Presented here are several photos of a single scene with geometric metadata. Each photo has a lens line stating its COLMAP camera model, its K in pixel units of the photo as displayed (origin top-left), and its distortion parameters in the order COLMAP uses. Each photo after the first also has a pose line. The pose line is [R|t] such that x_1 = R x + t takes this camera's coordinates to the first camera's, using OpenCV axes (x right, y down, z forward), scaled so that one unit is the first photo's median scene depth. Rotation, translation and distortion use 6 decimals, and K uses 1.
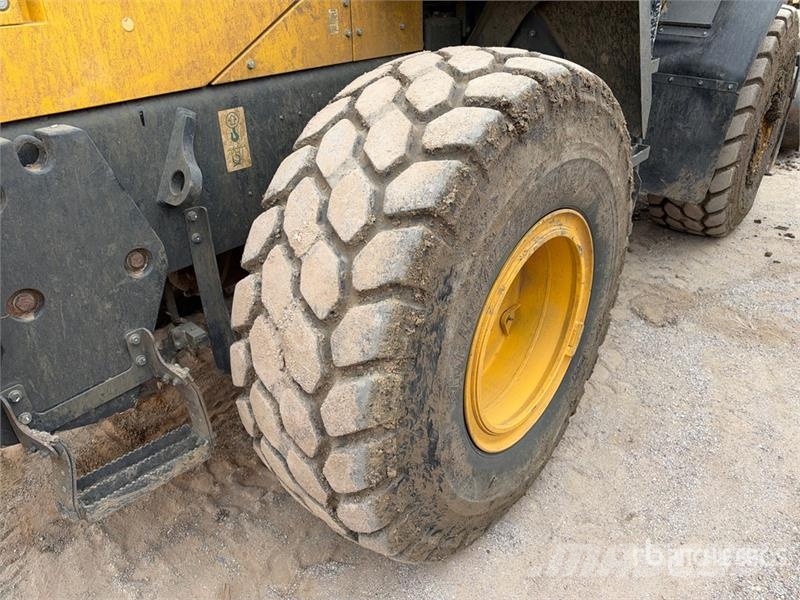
lens RADIAL K [[605.4, 0, 401.4], [0, 605.4, 312.7], [0, 0, 1]] dist [0.008927, -0.039251]
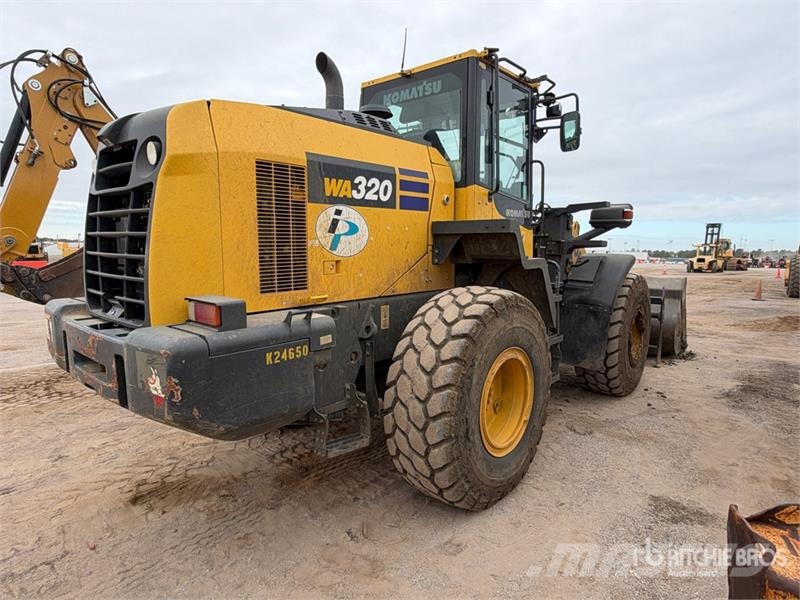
lens RADIAL K [[586.8, 0, 392.4], [0, 586.8, 289.8], [0, 0, 1]] dist [0.004345, -0.033869]
pose [[0.999556, 0.028488, -0.008765, -0.252424], [-0.029584, 0.912446, -0.408126, 0.687366], [-0.003629, 0.408204, 0.912884, -1.448626]]
